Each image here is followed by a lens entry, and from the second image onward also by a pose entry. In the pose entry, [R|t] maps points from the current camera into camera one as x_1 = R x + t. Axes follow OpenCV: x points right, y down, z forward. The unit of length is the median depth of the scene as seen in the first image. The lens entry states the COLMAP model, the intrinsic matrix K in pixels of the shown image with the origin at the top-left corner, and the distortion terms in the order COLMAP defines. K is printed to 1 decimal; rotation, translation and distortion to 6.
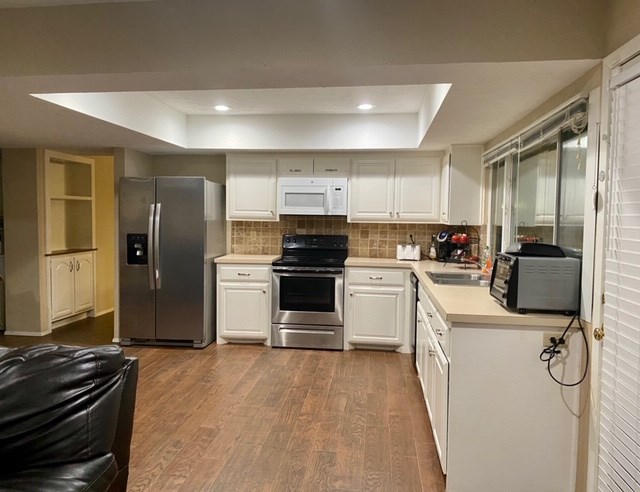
lens RADIAL K [[495.9, 0, 317.5], [0, 495.9, 241.8], [0, 0, 1]] dist [0.059471, -0.011429]
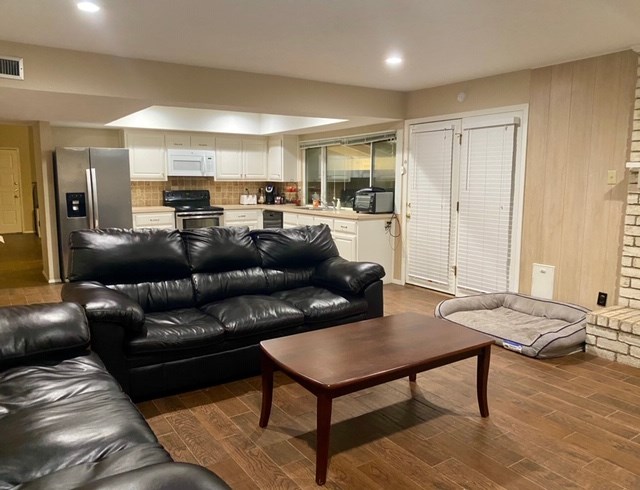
lens RADIAL K [[495.9, 0, 320.9], [0, 495.9, 247.1], [0, 0, 1]] dist [0.059471, -0.011429]
pose [[0.755777, -0.104536, 0.646431, -0.700741], [0.043926, 0.993045, 0.109231, 0.008748], [-0.653354, -0.054159, 0.755113, -0.356321]]
